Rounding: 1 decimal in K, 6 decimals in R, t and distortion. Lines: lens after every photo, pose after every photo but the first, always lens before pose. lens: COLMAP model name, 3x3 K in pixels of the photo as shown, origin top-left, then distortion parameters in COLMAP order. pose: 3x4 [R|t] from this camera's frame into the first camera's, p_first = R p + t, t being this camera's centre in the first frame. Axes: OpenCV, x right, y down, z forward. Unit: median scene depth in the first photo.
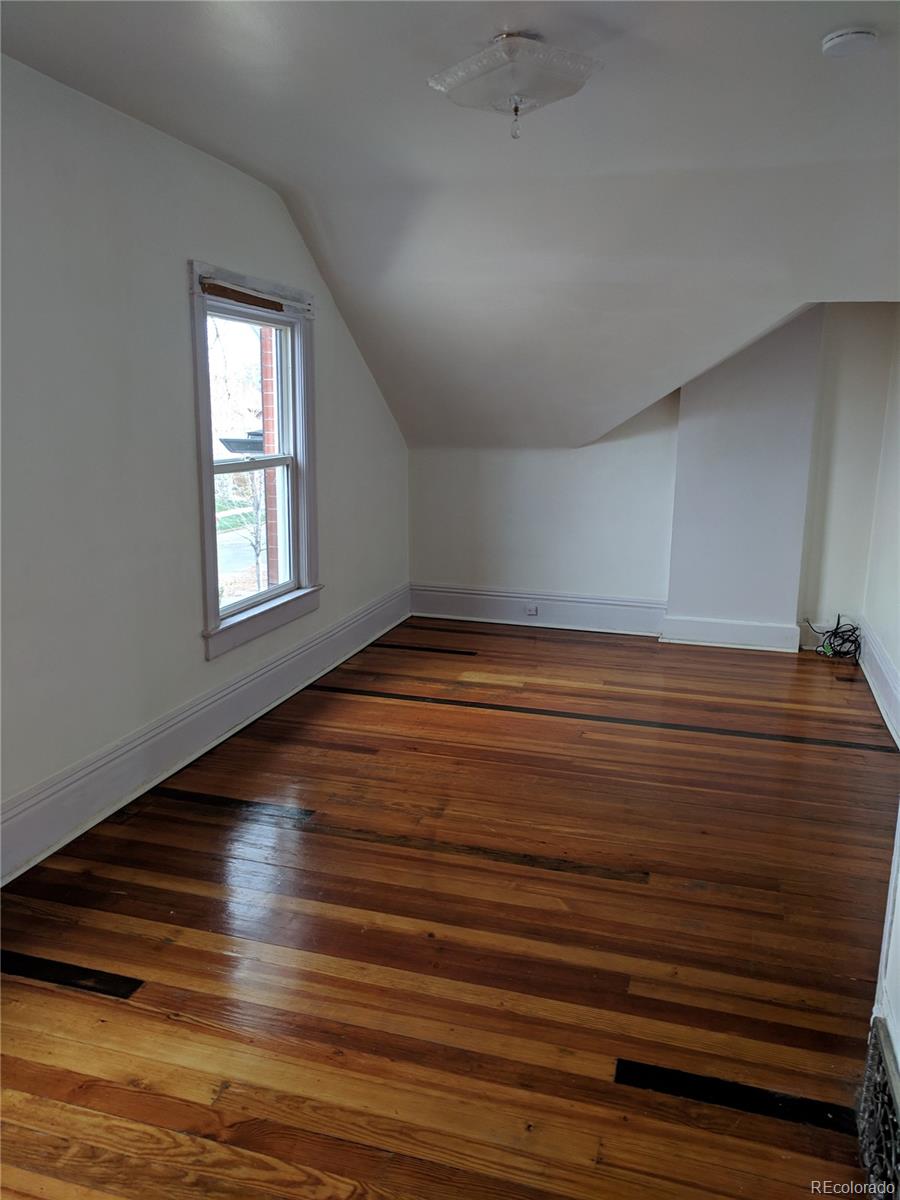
lens RADIAL K [[905.8, 0, 453.9], [0, 905.8, 611.0], [0, 0, 1]] dist [0.007686, 0.002509]
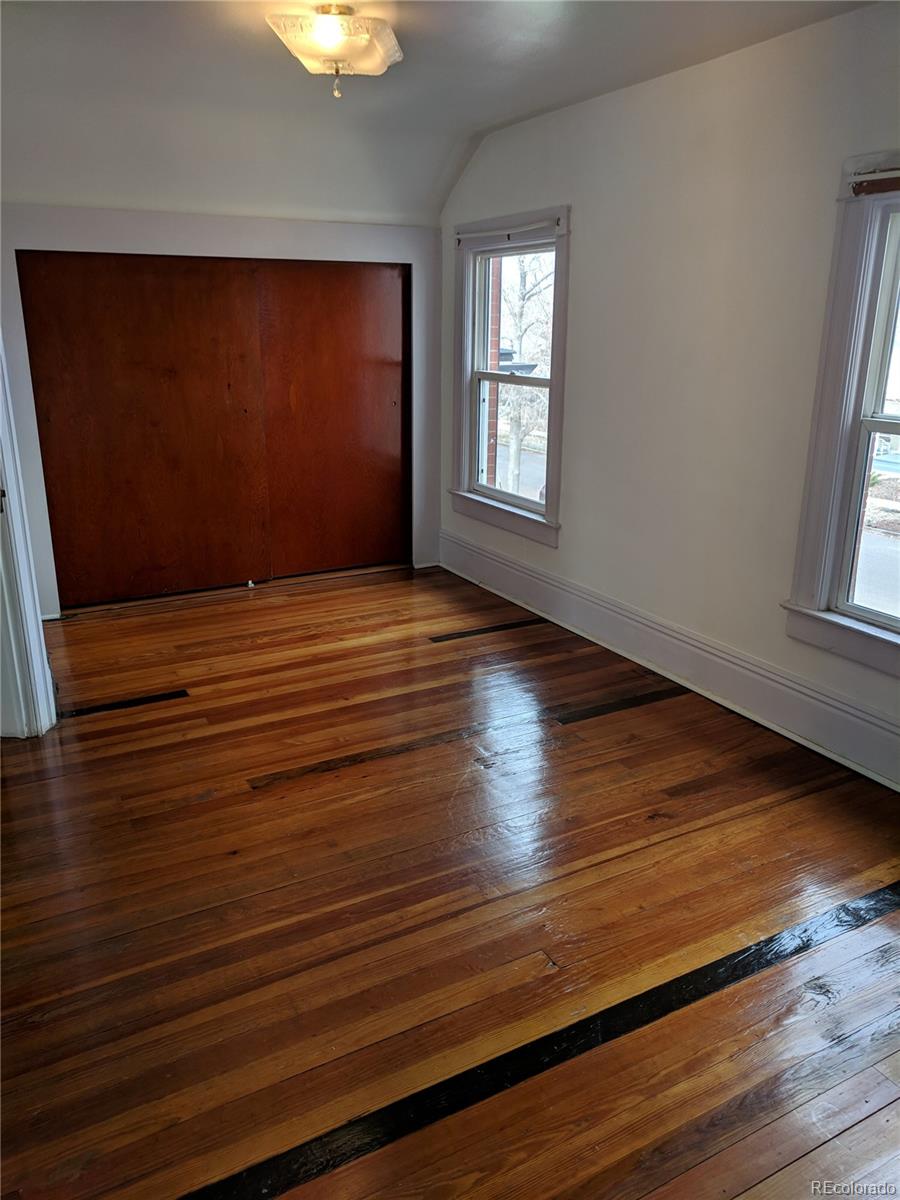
lens RADIAL K [[905.8, 0, 453.9], [0, 905.8, 611.0], [0, 0, 1]] dist [0.007686, 0.002509]
pose [[-0.703821, 0.202627, -0.680866, 0.806811], [-0.175430, 0.879194, 0.442993, -0.439983], [0.688375, 0.431232, -0.583248, 1.877883]]
